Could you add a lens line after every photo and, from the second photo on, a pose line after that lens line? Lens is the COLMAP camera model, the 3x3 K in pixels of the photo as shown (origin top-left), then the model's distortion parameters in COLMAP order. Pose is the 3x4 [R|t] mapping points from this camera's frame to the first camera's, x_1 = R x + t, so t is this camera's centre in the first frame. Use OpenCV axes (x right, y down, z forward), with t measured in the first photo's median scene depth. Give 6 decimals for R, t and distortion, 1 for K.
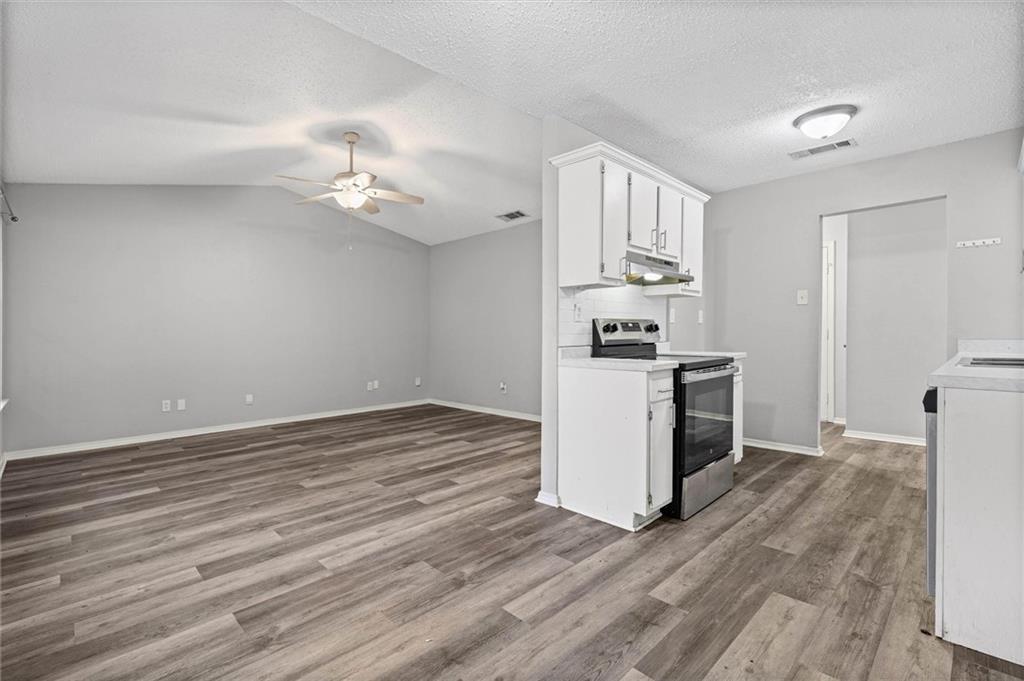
lens RADIAL K [[465.1, 0, 509.6], [0, 465.1, 337.3], [0, 0, 1]] dist [-0.004705, 0.000294]
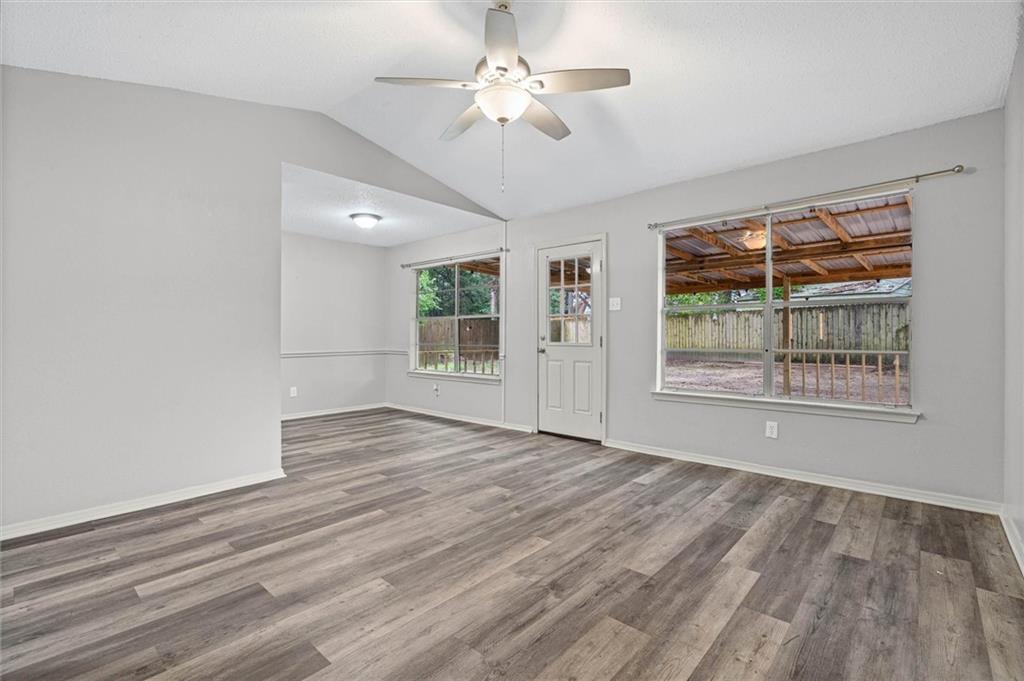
lens RADIAL K [[465.1, 0, 509.6], [0, 465.1, 337.3], [0, 0, 1]] dist [-0.004705, 0.000294]
pose [[-0.998098, 0.013027, -0.060253, -0.514303], [0.012142, 0.999813, 0.015024, -0.021211], [0.060437, 0.014264, -0.998070, 2.524175]]
